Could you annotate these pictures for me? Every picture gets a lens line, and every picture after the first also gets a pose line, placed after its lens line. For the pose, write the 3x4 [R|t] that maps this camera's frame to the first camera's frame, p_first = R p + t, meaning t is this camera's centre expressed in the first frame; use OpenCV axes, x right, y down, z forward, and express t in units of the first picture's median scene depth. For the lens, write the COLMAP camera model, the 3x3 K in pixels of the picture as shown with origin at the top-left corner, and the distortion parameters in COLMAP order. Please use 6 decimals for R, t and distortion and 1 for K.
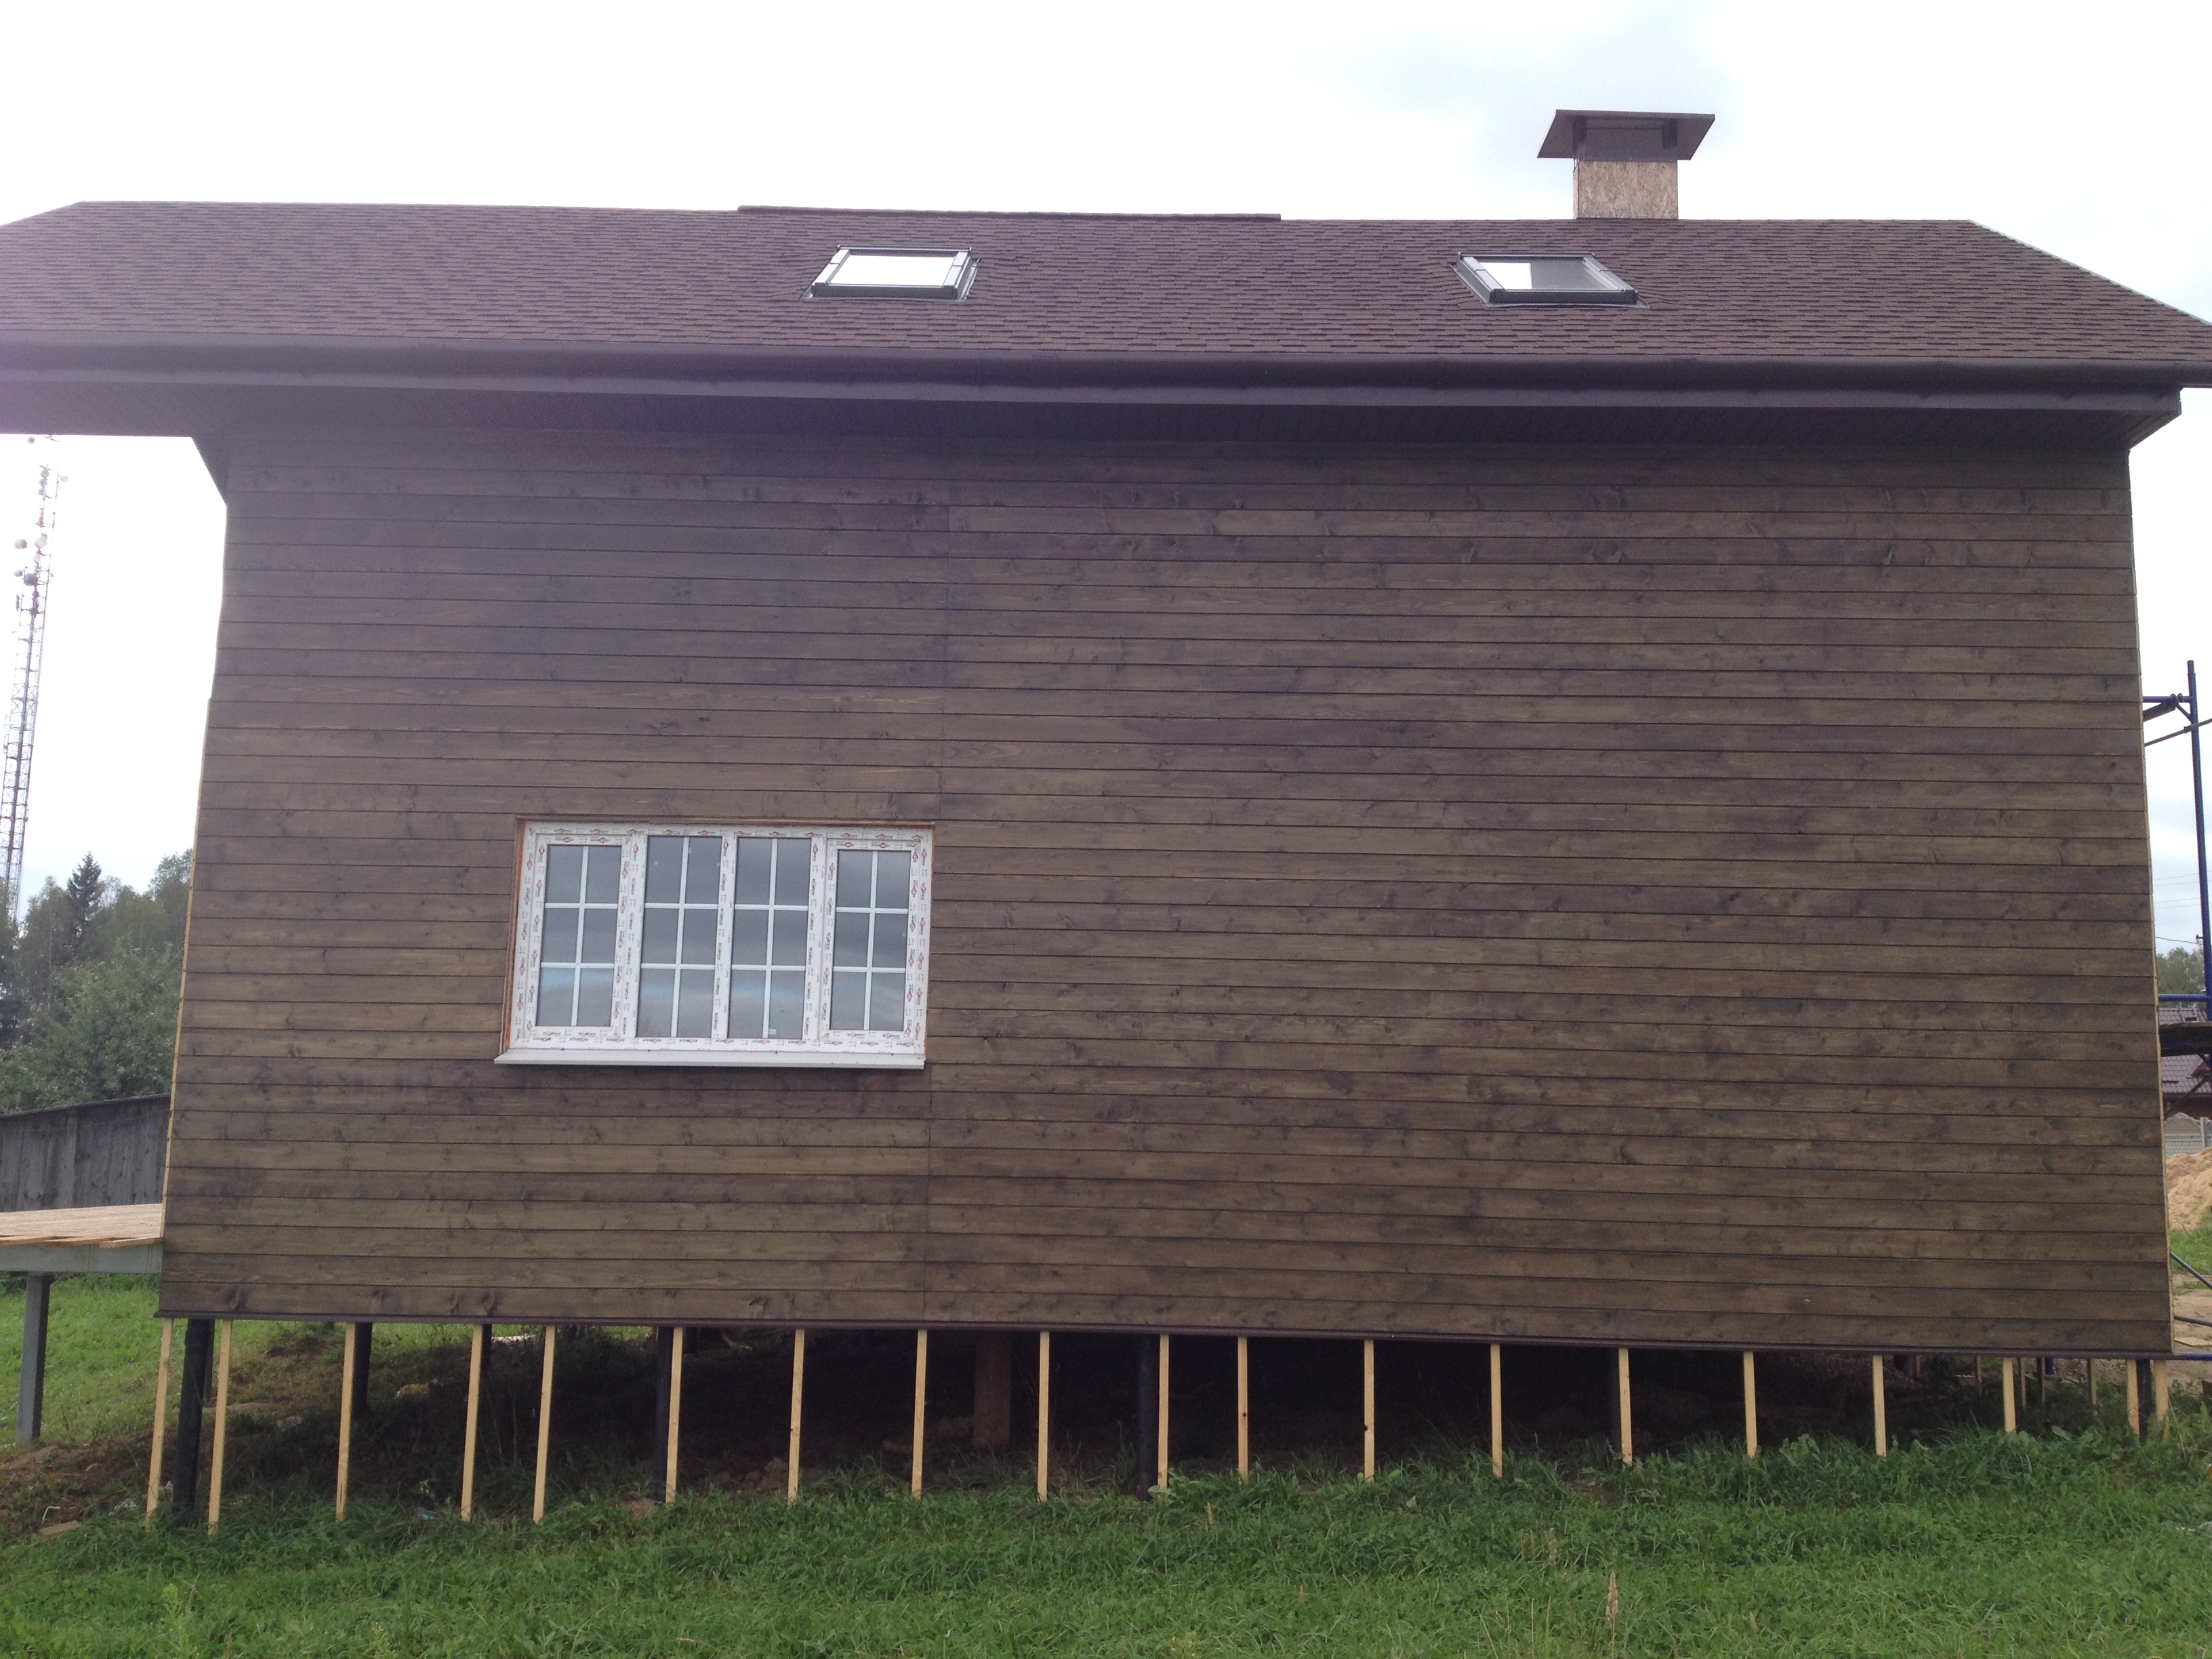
lens RADIAL K [[2055.5, 0, 1092.4], [0, 2055.5, 833.4], [0, 0, 1]] dist [0.210024, -0.505591]
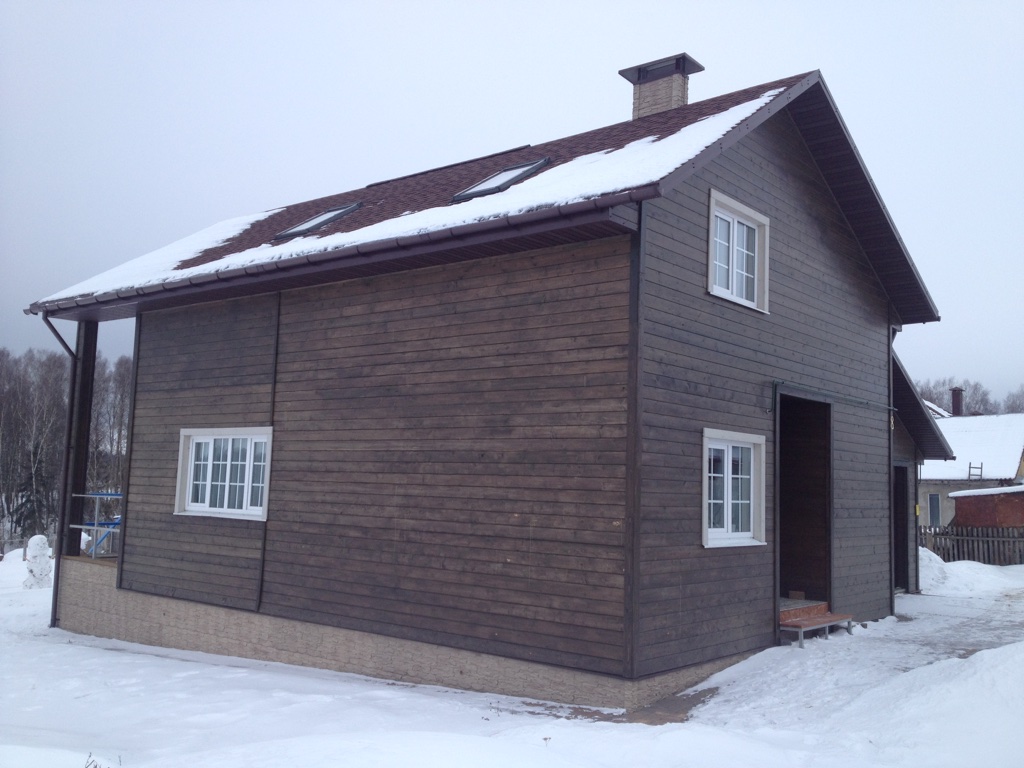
lens RADIAL K [[951.6, 0, 505.7], [0, 951.6, 385.8], [0, 0, 1]] dist [0.210024, -0.505591]
pose [[0.775895, -0.057211, -0.628262, 0.996188], [0.071531, 0.997435, -0.002489, -0.041742], [0.626793, -0.043009, 0.777998, 0.197114]]
